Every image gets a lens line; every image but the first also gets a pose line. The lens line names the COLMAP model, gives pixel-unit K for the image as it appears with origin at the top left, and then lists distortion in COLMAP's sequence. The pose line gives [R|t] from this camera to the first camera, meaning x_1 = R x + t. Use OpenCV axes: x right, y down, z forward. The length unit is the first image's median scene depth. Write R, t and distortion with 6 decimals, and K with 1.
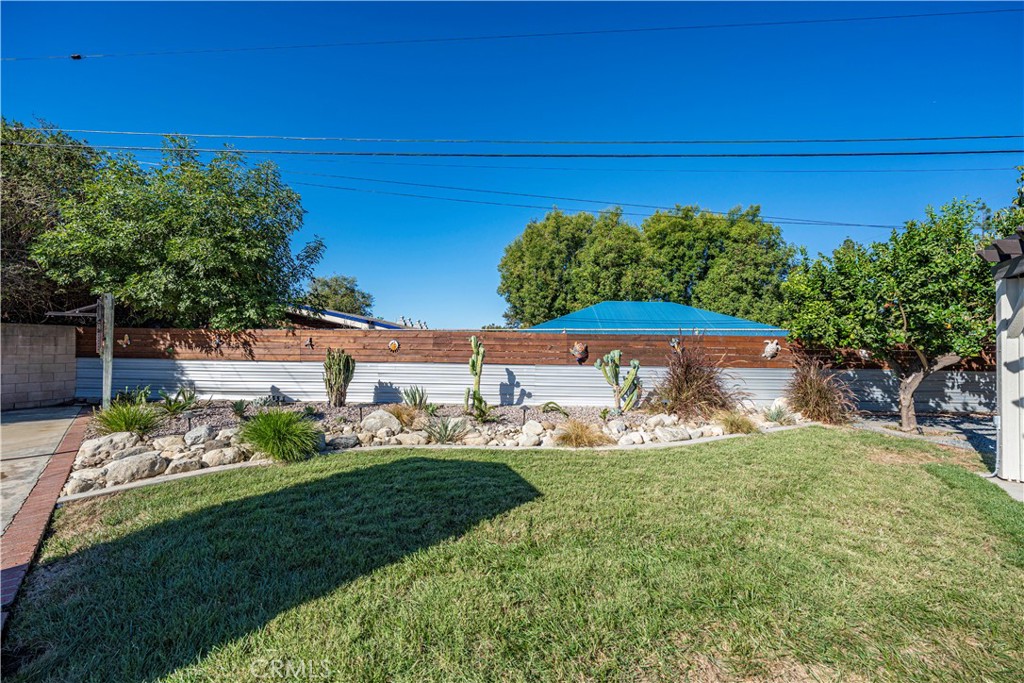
lens RADIAL K [[424.5, 0, 506.0], [0, 424.5, 340.3], [0, 0, 1]] dist [-0.000109, 0.000118]
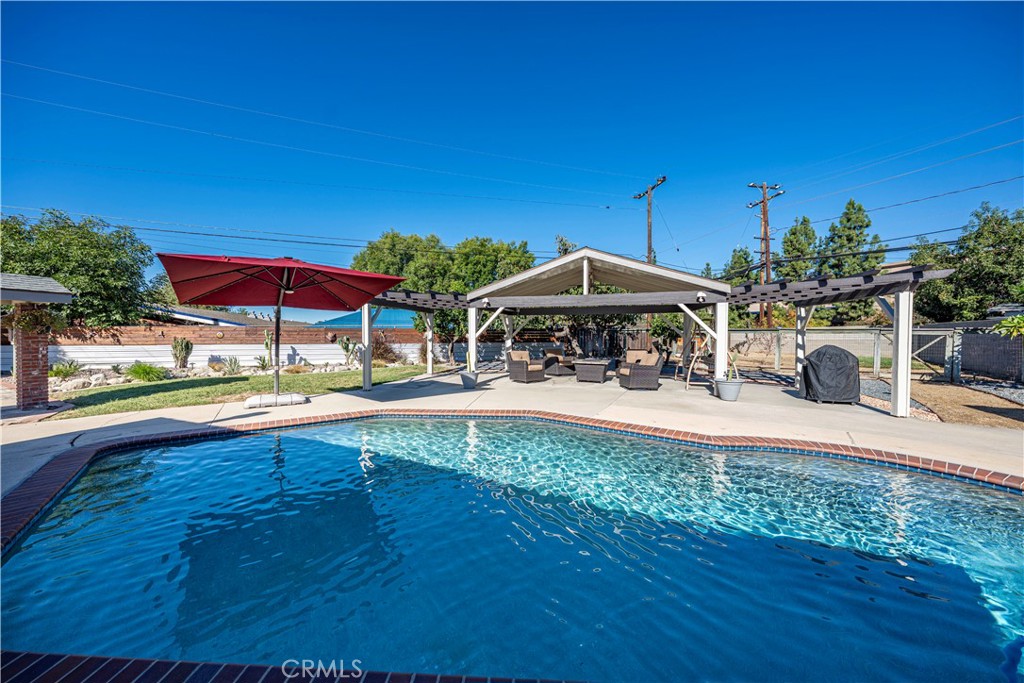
lens RADIAL K [[346.6, 0, 506.5], [0, 346.6, 341.9], [0, 0, 1]] dist [-0.004062, 0.000201]
pose [[0.940922, -0.018343, 0.338126, 0.392283], [0.003871, 0.999049, 0.043427, -0.018581], [-0.338601, -0.039553, 0.940098, -0.819054]]
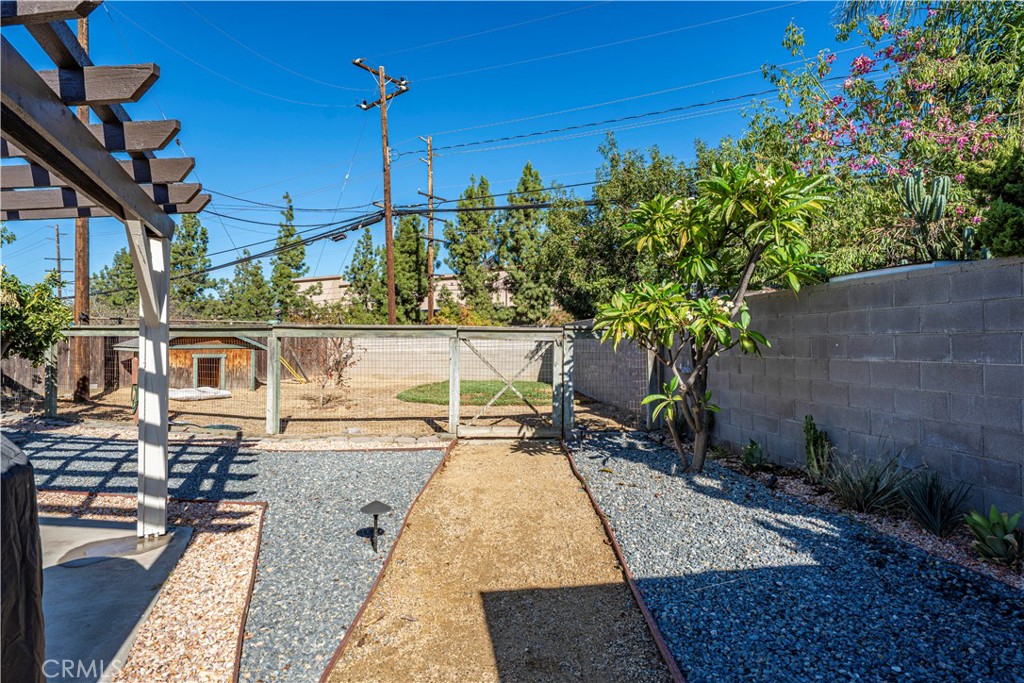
lens RADIAL K [[563.8, 0, 512.0], [0, 563.8, 341.5], [0, 0, 1]] dist [0.003154, -0.000208]
pose [[0.490382, -0.009225, 0.871459, 1.248309], [-0.010087, 0.999817, 0.016260, -0.000647], [-0.871449, -0.016764, 0.490199, -0.640017]]
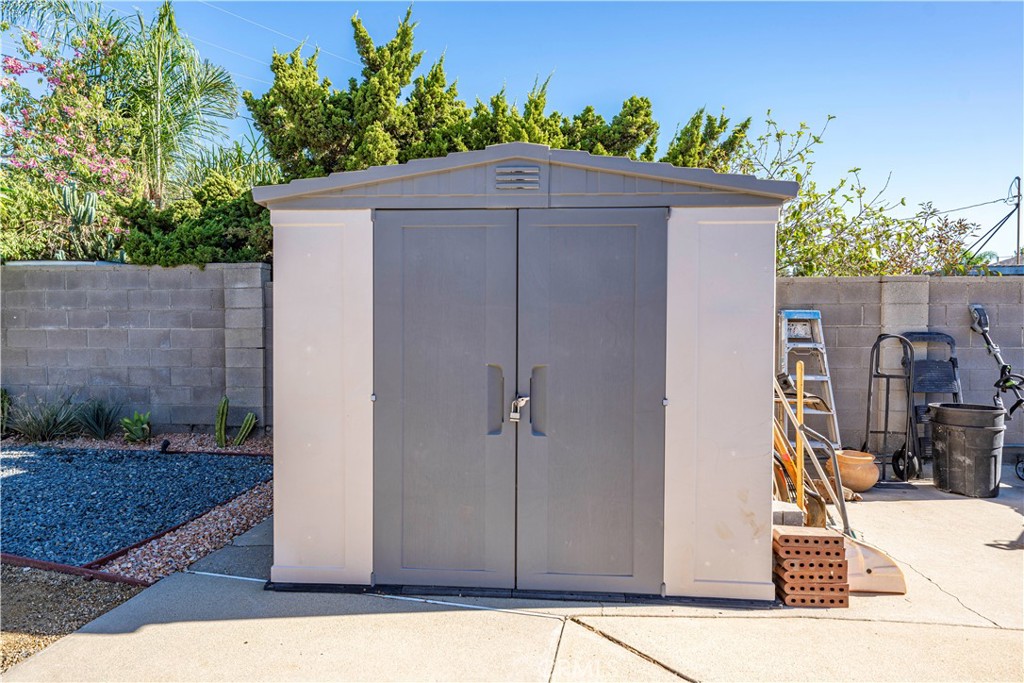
lens RADIAL K [[542.4, 0, 507.9], [0, 542.4, 338.1], [0, 0, 1]] dist [-0.002044, -0.001337]
pose [[-0.729648, -0.033173, 0.683018, 1.028971], [-0.024780, 0.999449, 0.022069, 0.003993], [-0.683374, -0.000823, -0.730068, -0.582123]]
